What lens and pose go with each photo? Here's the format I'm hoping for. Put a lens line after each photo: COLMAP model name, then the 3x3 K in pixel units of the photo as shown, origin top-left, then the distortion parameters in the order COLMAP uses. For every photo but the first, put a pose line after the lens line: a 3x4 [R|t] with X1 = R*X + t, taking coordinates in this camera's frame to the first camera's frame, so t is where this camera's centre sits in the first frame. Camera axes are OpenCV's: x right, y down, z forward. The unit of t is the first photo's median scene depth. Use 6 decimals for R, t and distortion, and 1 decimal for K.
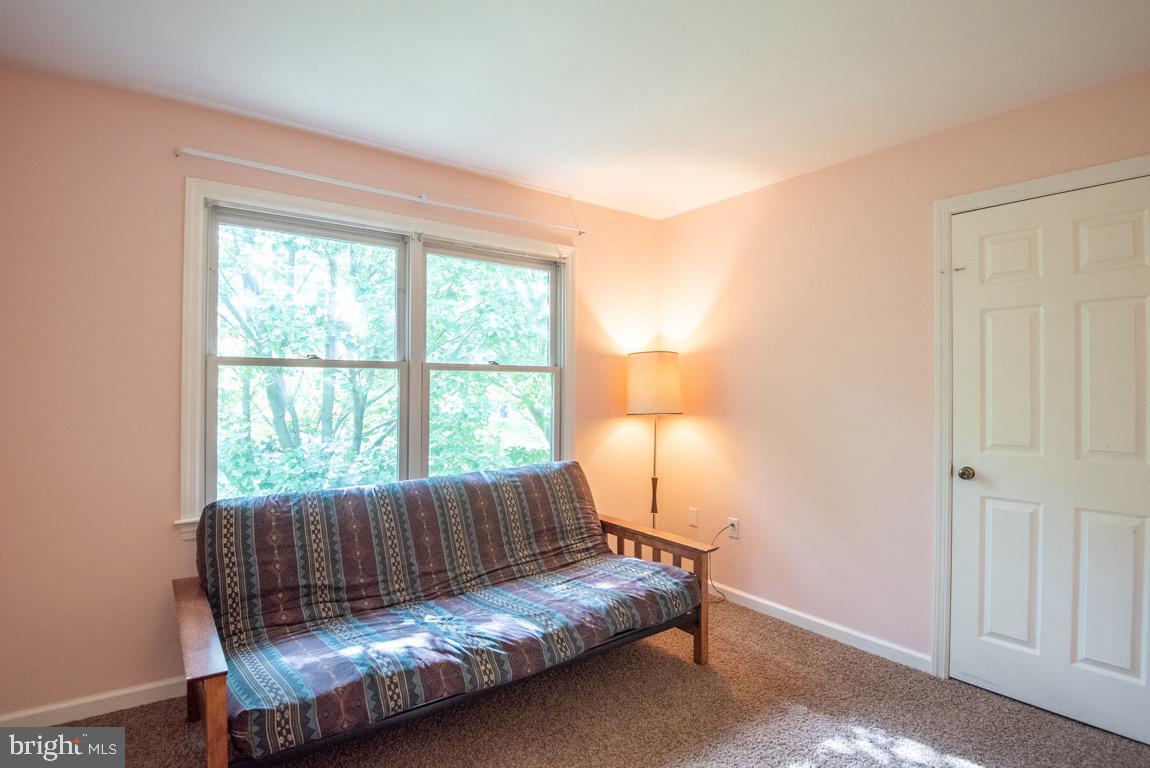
lens RADIAL K [[588.8, 0, 571.6], [0, 588.8, 383.5], [0, 0, 1]] dist [-0.002802, -0.001613]
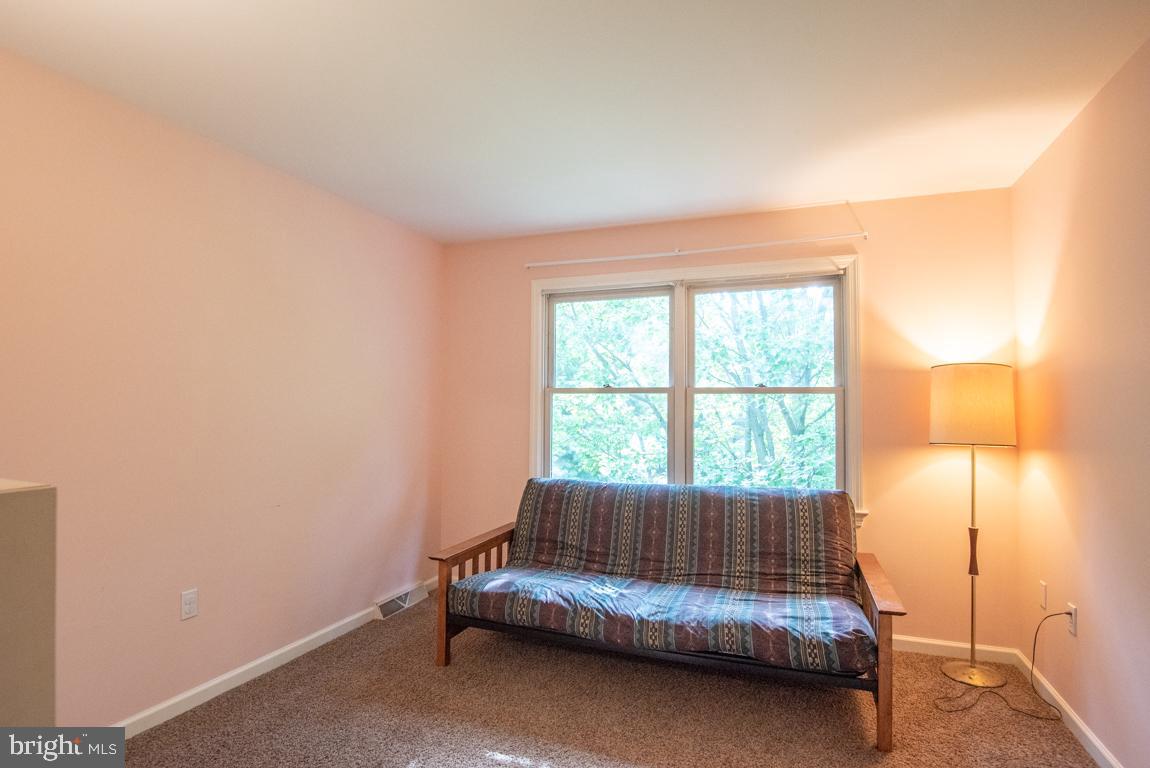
lens RADIAL K [[586.3, 0, 574.6], [0, 586.3, 389.3], [0, 0, 1]] dist [0.001197, -0.000701]
pose [[0.520443, -0.028172, -0.853431, 0.704697], [-0.004252, 0.999358, -0.035582, 0.012008], [0.853886, 0.022147, 0.519989, 0.217876]]
